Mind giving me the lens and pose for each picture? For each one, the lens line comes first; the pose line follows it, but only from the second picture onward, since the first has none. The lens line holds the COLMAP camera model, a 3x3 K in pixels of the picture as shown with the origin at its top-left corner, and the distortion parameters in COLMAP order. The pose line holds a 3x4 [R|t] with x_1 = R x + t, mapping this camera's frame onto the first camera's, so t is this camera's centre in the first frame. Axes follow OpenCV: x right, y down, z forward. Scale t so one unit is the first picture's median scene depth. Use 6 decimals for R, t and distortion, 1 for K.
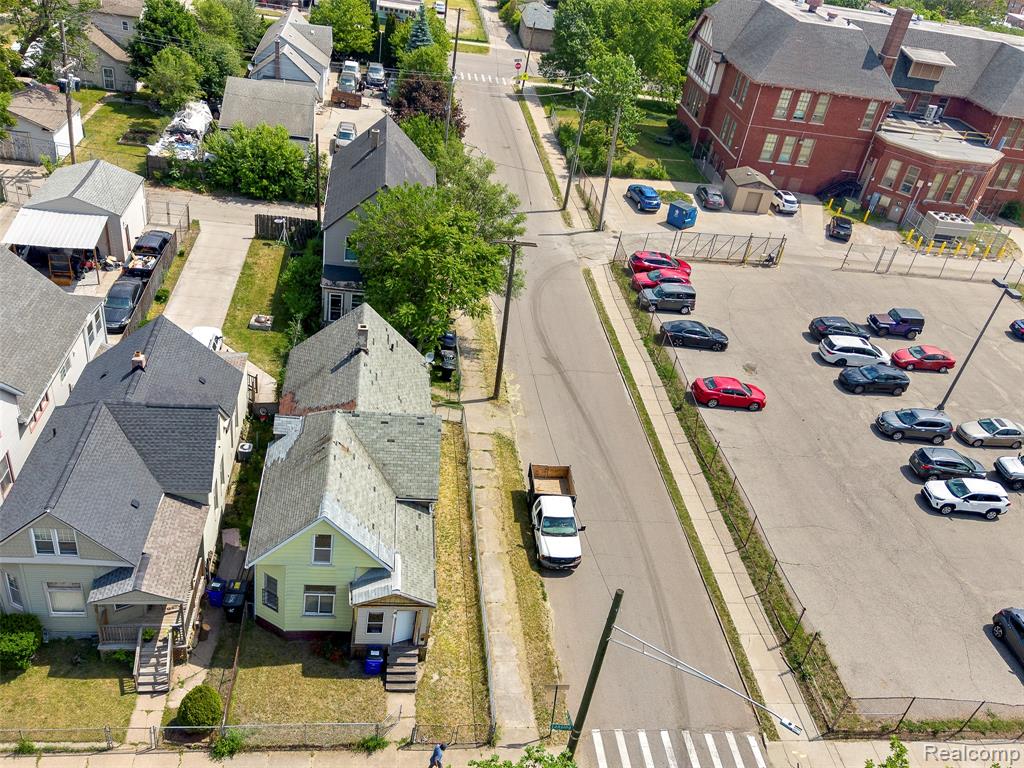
lens RADIAL K [[870.0, 0, 515.1], [0, 870.0, 369.6], [0, 0, 1]] dist [0.036746, -0.004588]
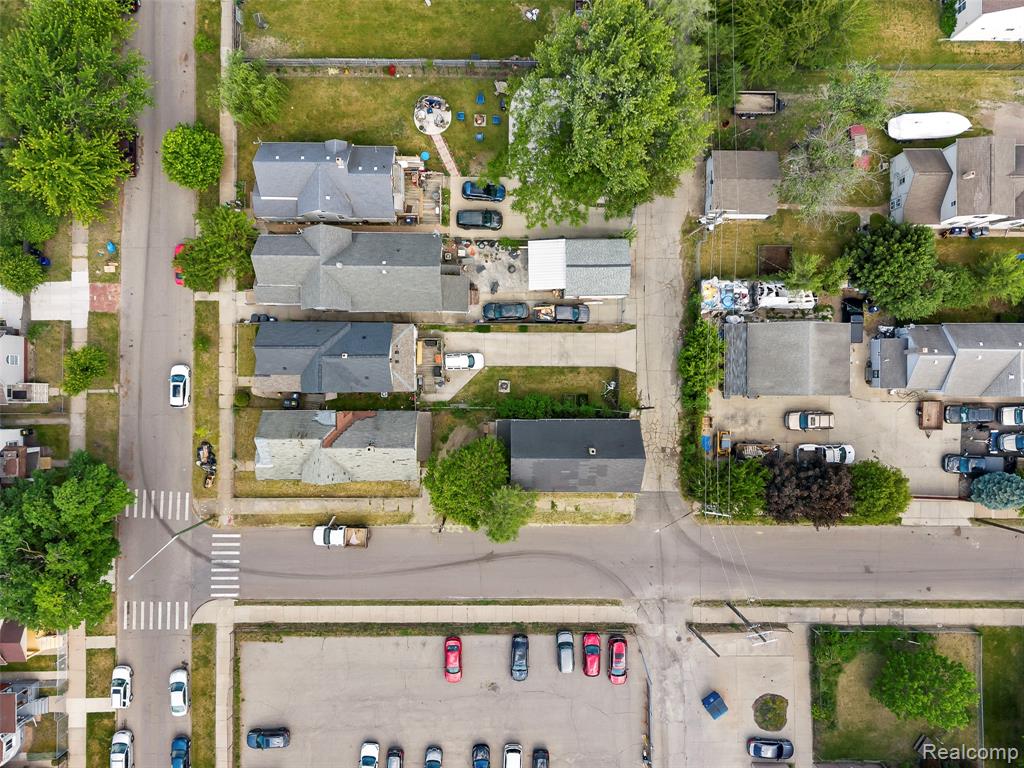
lens RADIAL K [[772.0, 0, 512.0], [0, 772.0, 384.0], [0, 0, 1]] dist [0.002972, -0.003645]
pose [[-0.113436, 0.981059, -0.157020, -0.051094], [-0.562039, 0.066959, 0.824396, -1.173849], [0.819295, 0.181767, 0.543798, 0.163377]]
